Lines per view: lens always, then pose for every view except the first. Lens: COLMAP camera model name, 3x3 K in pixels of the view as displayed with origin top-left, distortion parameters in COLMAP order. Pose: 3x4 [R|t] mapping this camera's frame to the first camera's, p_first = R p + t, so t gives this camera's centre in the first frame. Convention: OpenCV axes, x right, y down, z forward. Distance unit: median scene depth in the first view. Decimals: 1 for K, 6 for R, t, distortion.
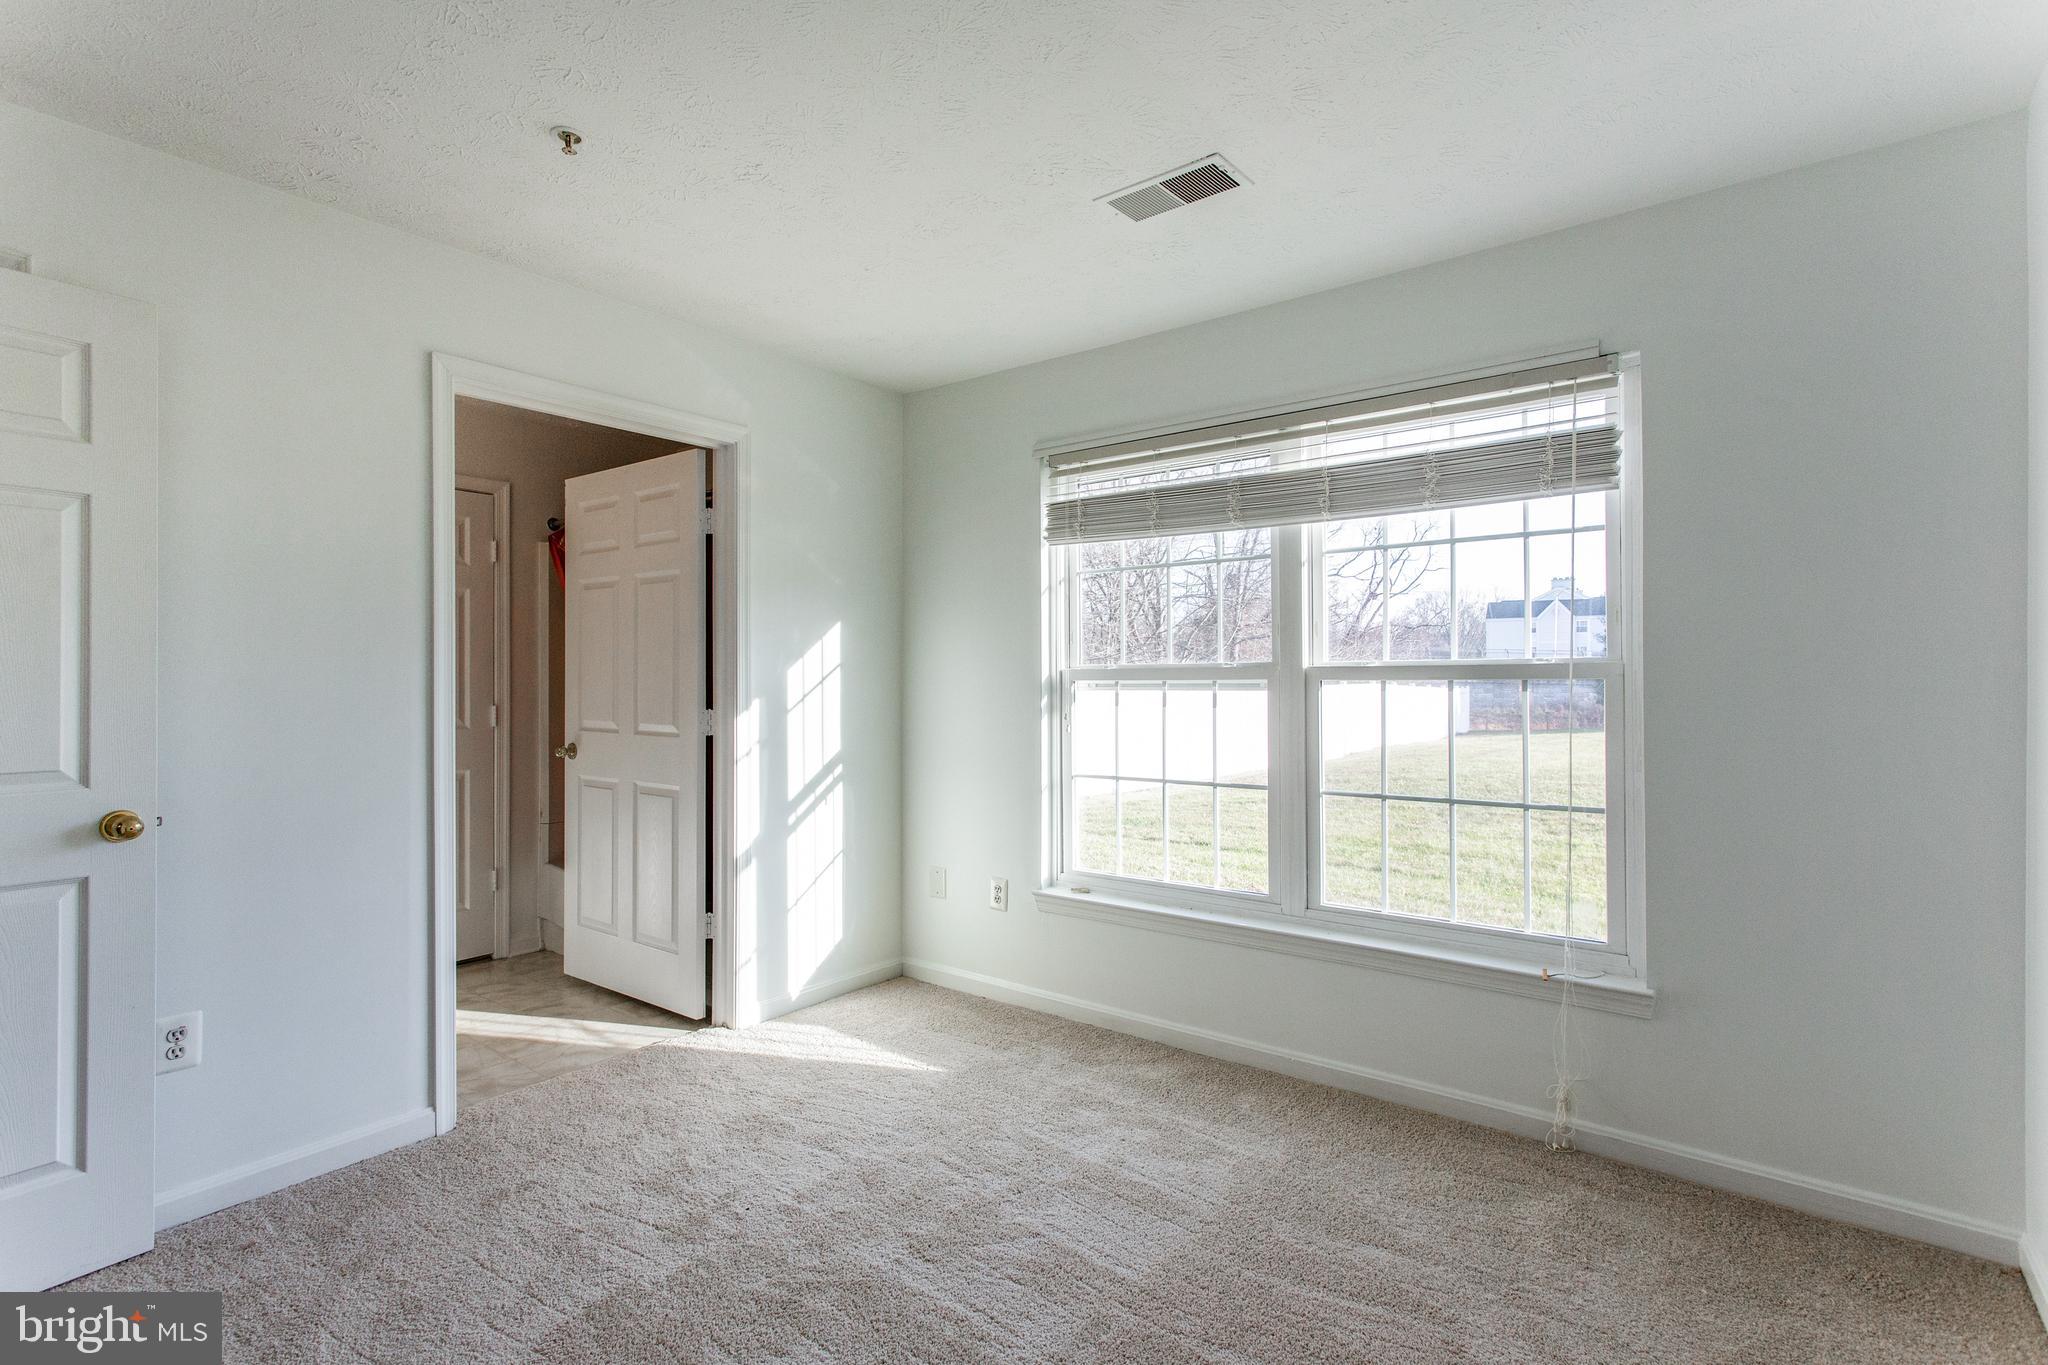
lens RADIAL K [[974.6, 0, 1033.1], [0, 974.6, 672.3], [0, 0, 1]] dist [-0.001404, 0.000706]
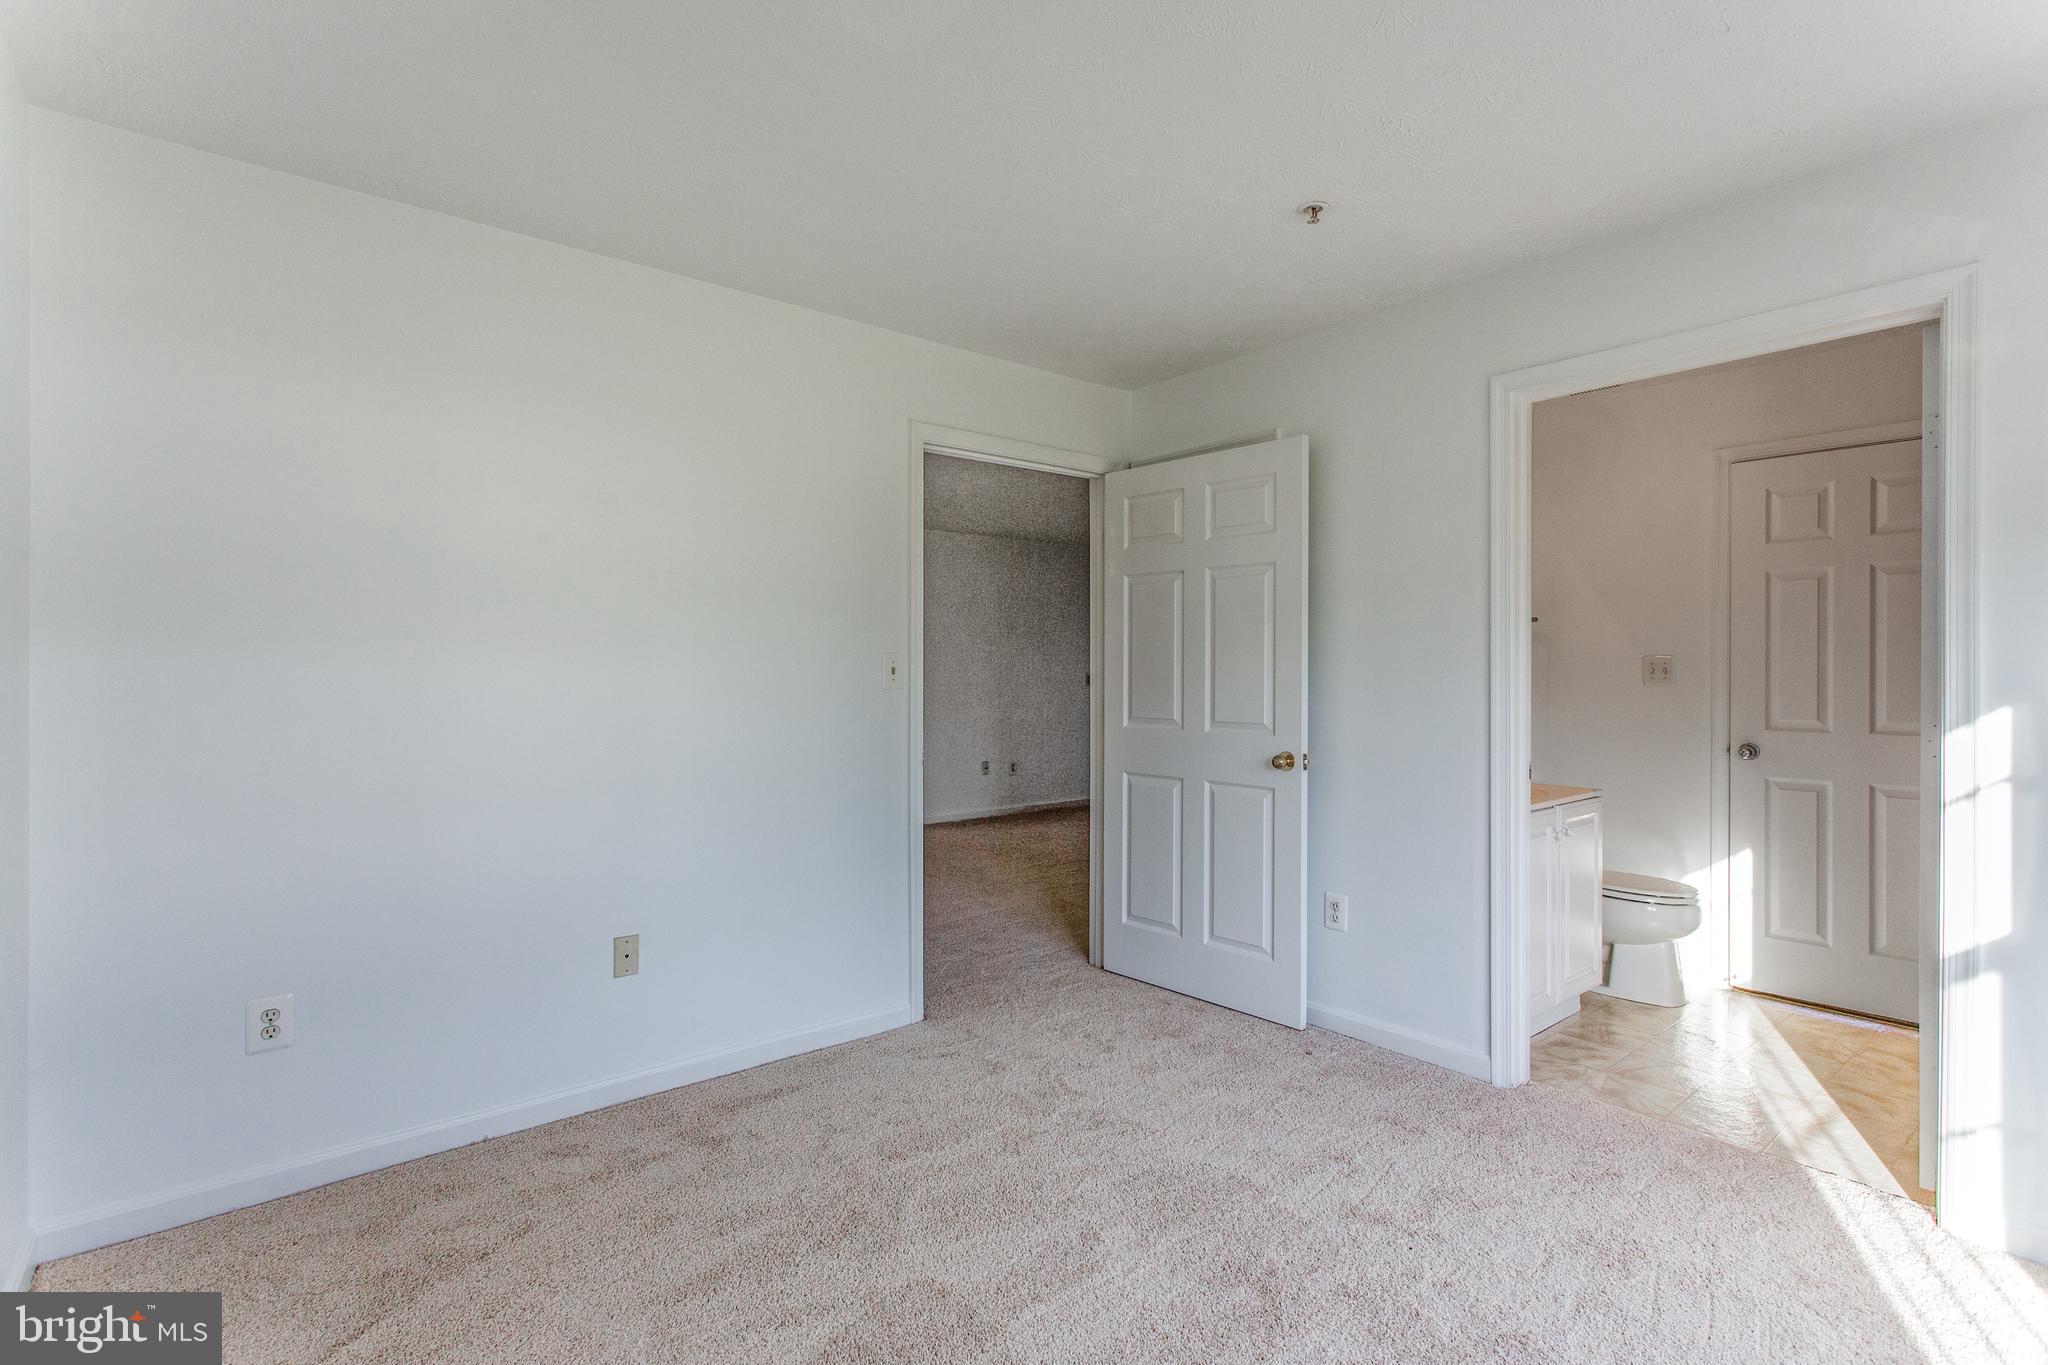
lens RADIAL K [[974.6, 0, 1033.1], [0, 974.6, 672.3], [0, 0, 1]] dist [-0.001404, 0.000706]
pose [[-0.230385, -0.001648, -0.973098, 0.488484], [-0.000782, 0.999999, -0.001508, 0.006918], [0.973099, 0.000414, -0.230386, 0.618346]]
